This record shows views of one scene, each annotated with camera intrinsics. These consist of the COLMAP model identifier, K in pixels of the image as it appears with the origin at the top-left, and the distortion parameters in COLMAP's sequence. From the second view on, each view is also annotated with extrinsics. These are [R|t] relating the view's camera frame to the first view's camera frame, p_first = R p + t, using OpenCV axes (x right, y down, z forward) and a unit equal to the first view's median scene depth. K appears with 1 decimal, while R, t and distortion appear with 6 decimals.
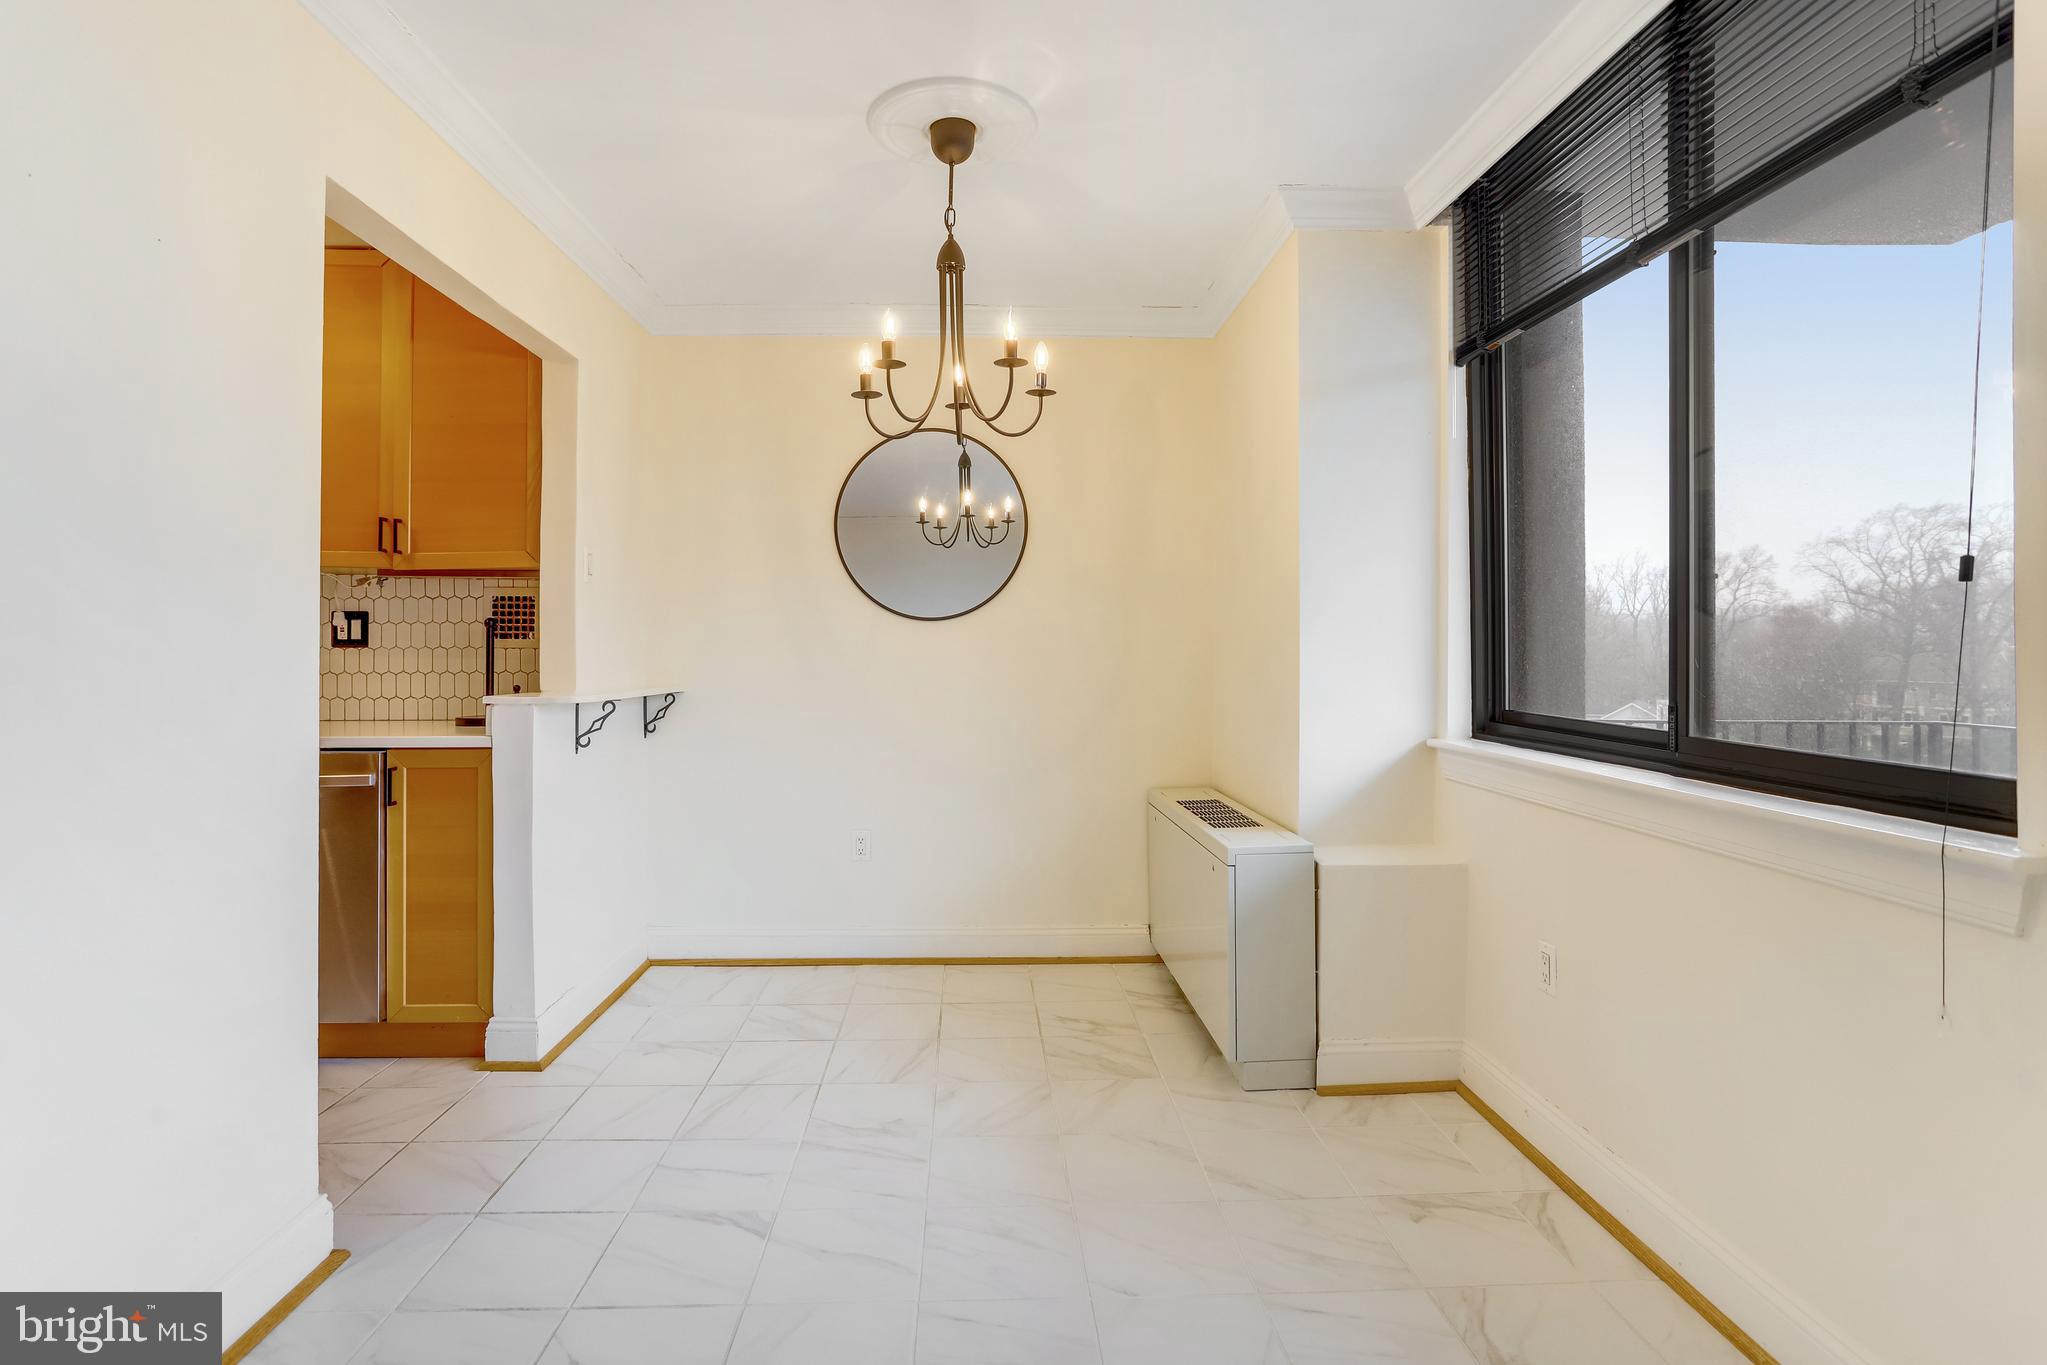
lens RADIAL K [[1009.4, 0, 1009.9], [0, 1009.4, 652.9], [0, 0, 1]] dist [-0.034143, 0.013018]
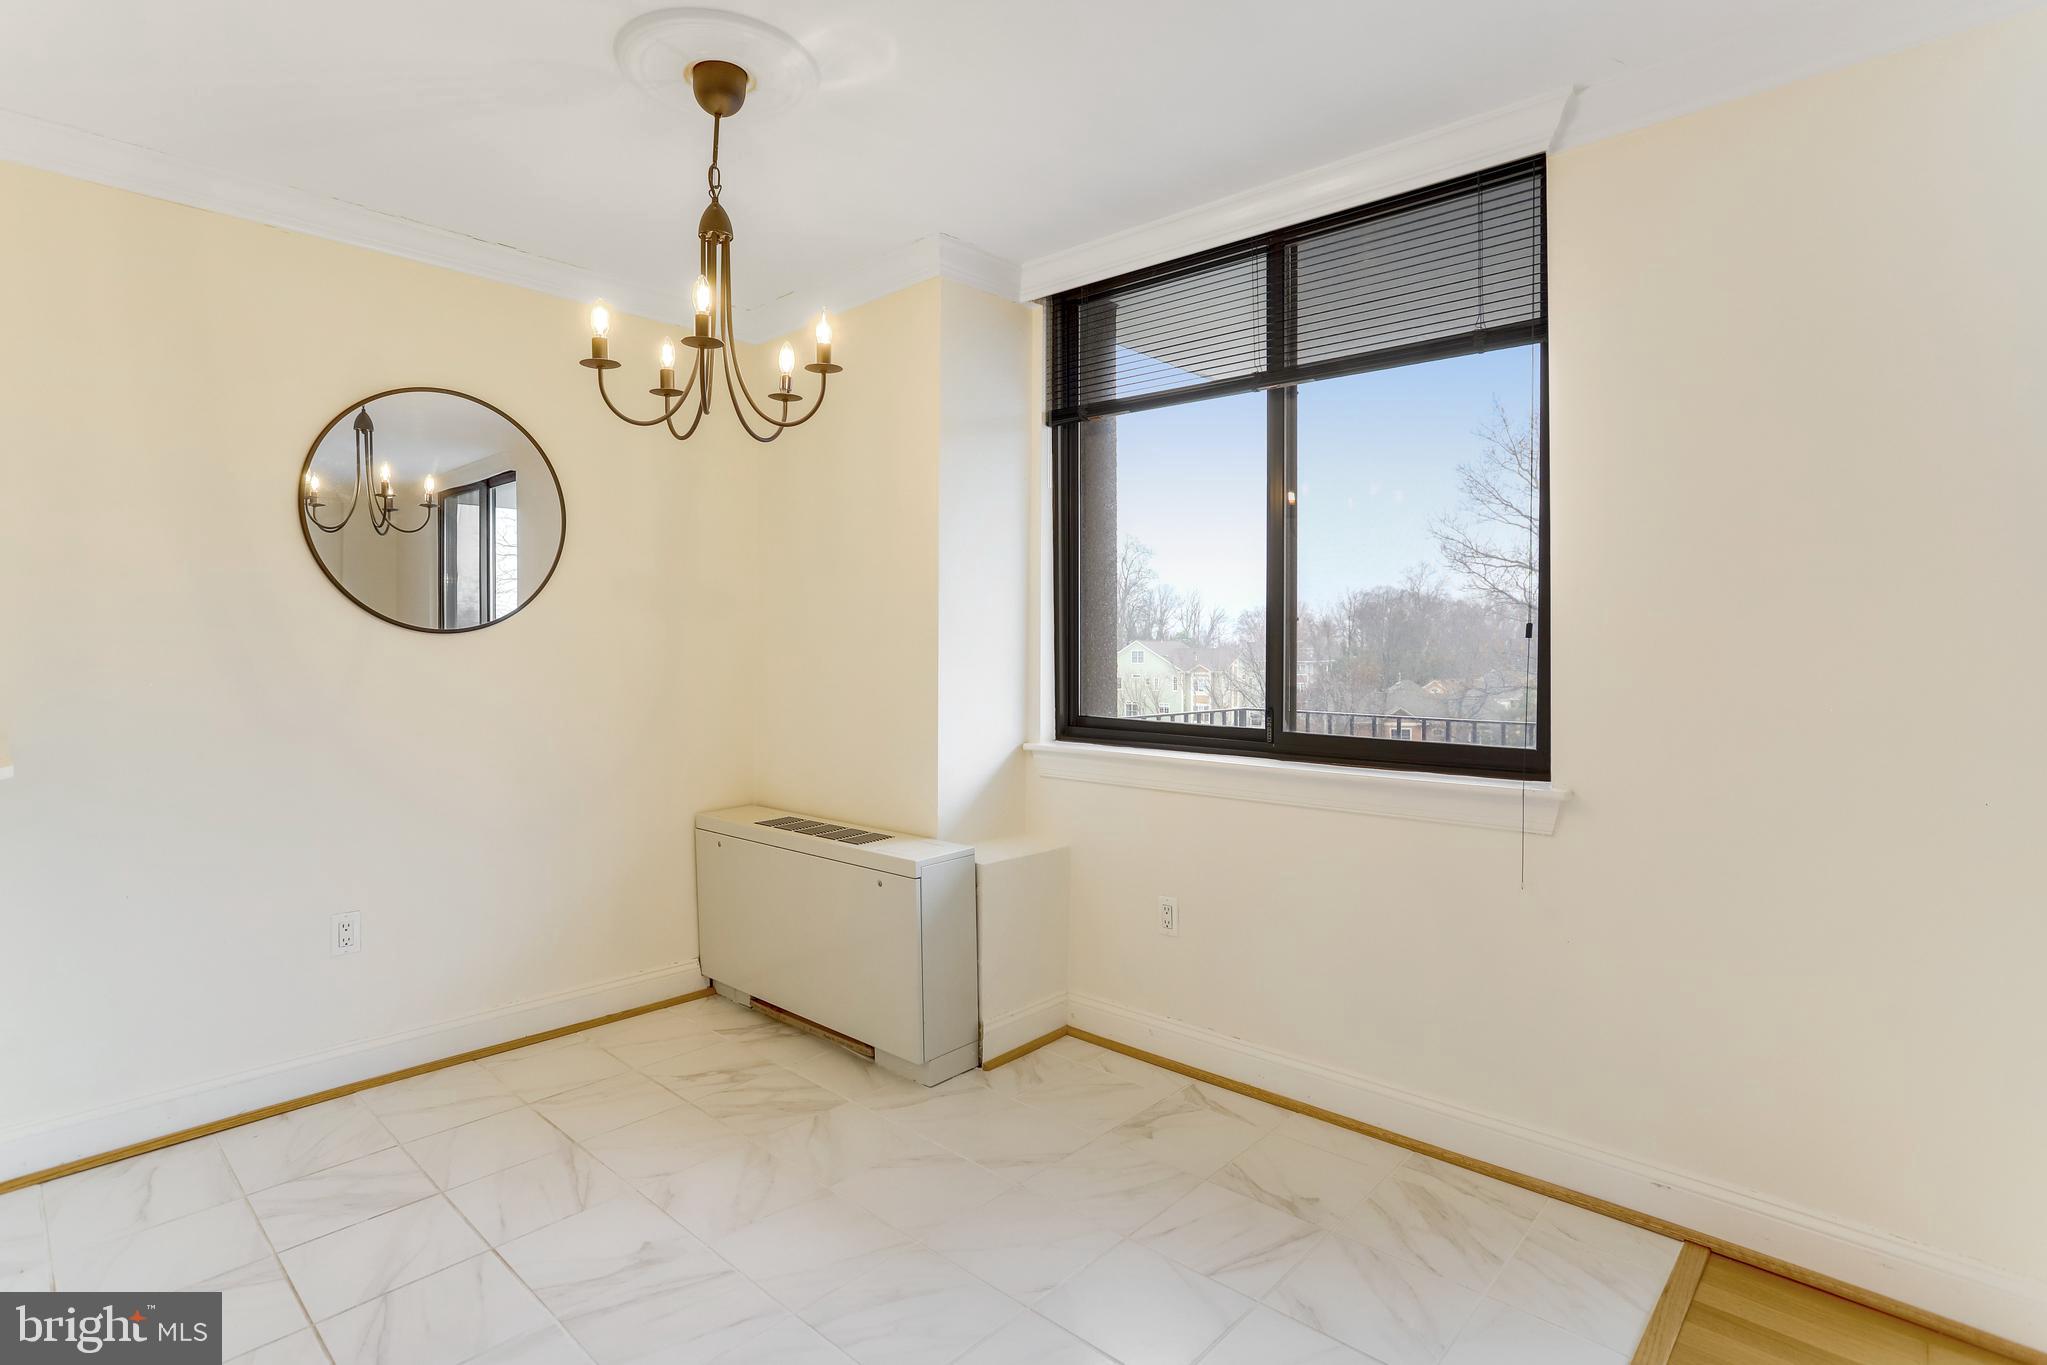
lens RADIAL K [[1009.4, 0, 1007.8], [0, 1009.4, 657.3], [0, 0, 1]] dist [-0.034143, 0.013018]
pose [[0.705768, -0.007832, 0.708399, -0.428183], [0.000059, 0.999940, 0.010996, -0.027056], [-0.708443, -0.007719, 0.705726, 0.185037]]
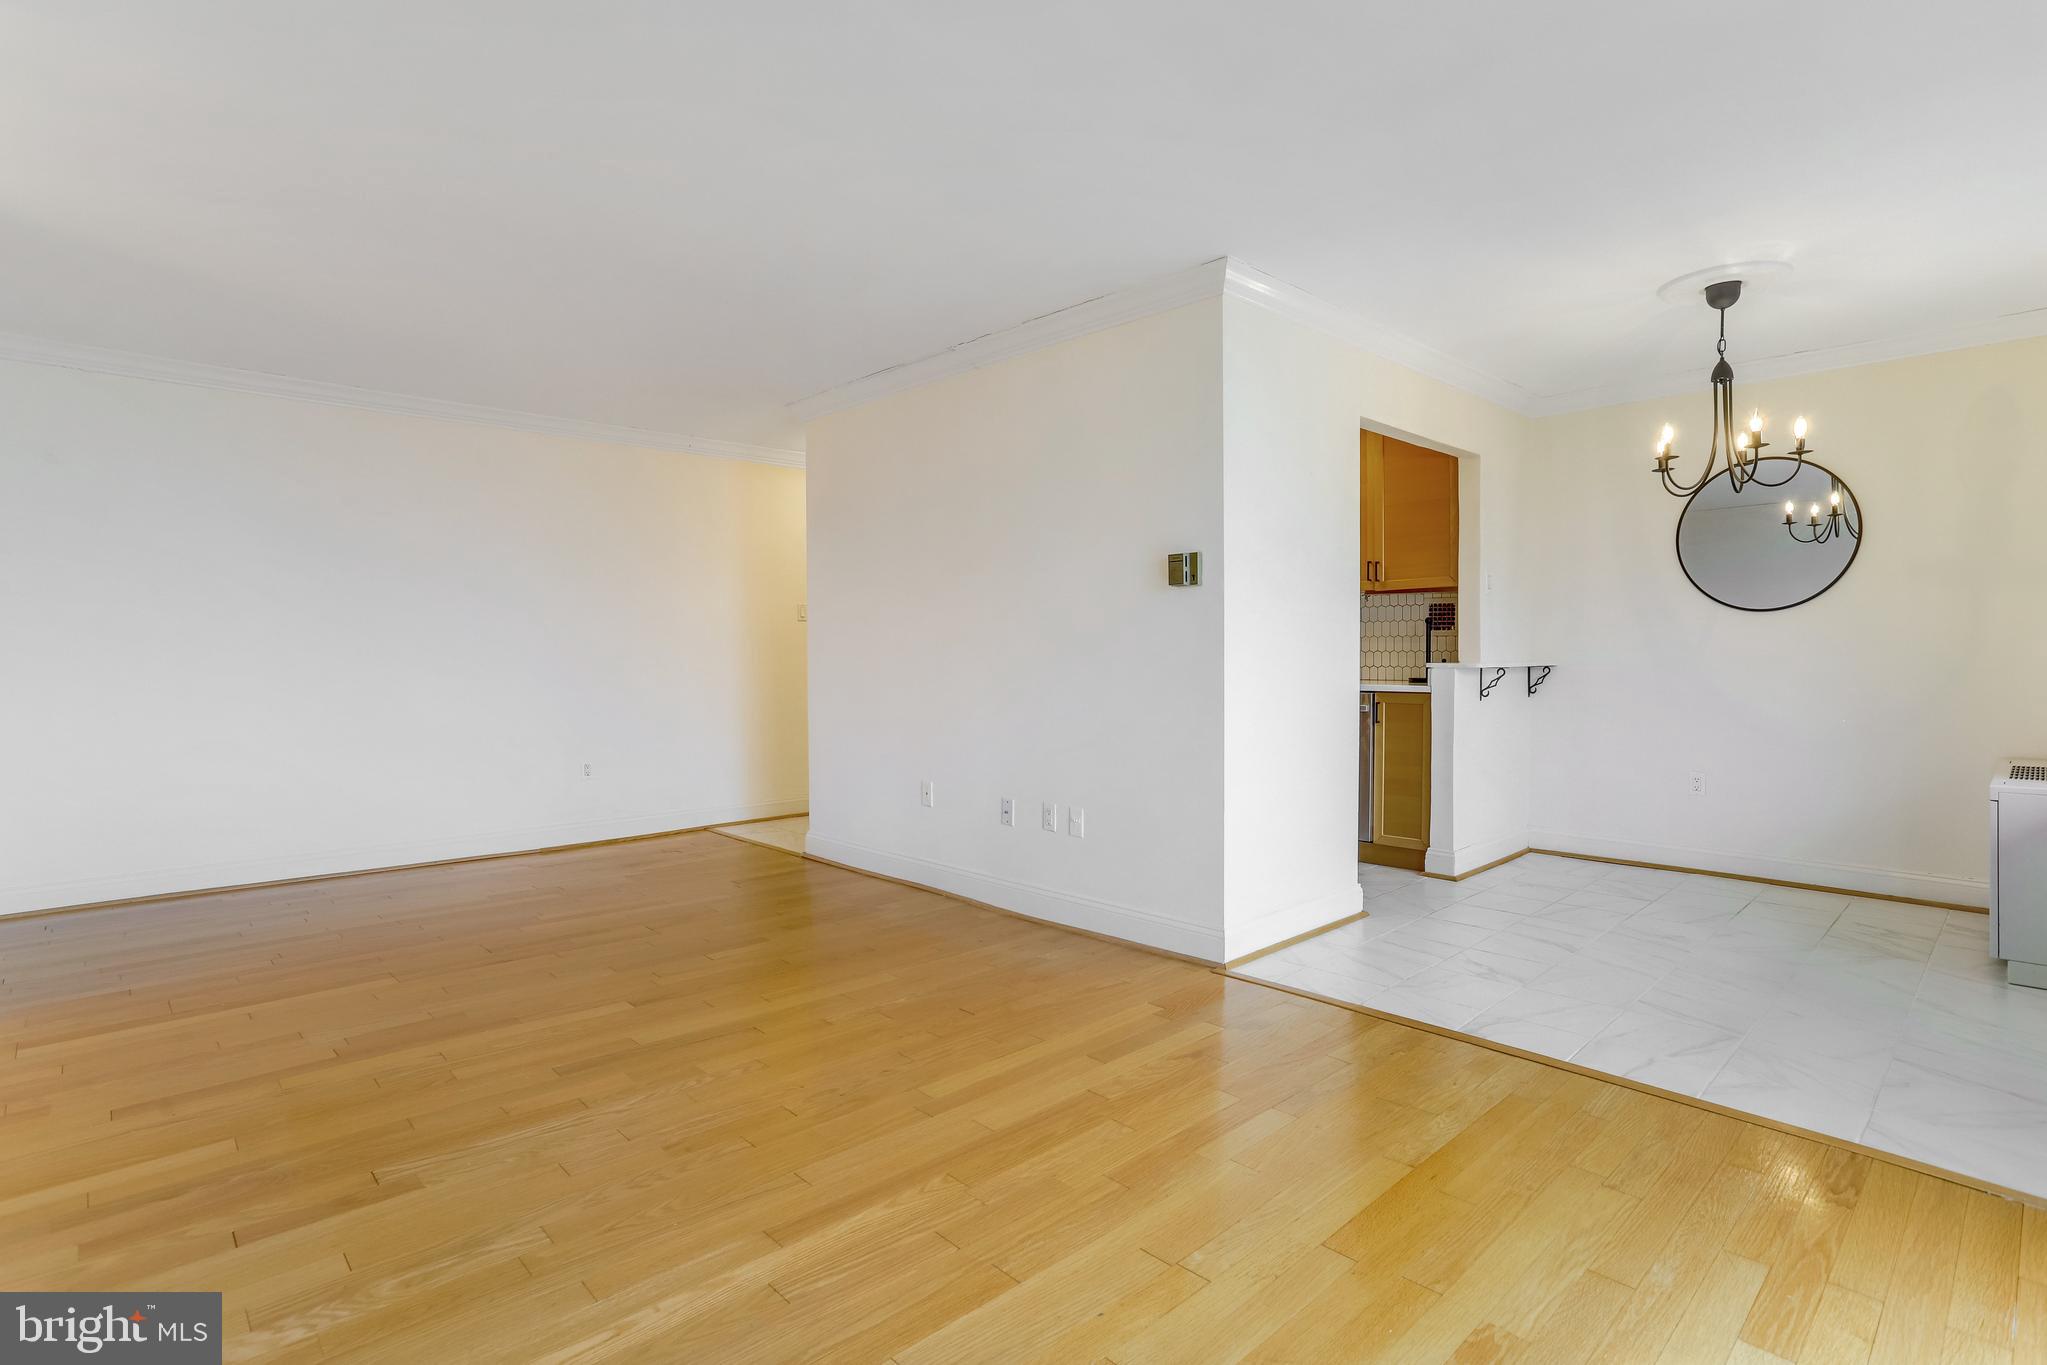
lens RADIAL K [[1009.4, 0, 1035.4], [0, 1009.4, 666.6], [0, 0, 1]] dist [-0.034143, 0.013018]
pose [[0.669749, 0.008830, -0.742535, 0.315496], [0.004939, 0.999854, 0.016344, 0.017937], [0.742571, -0.014614, 0.669608, -0.673865]]
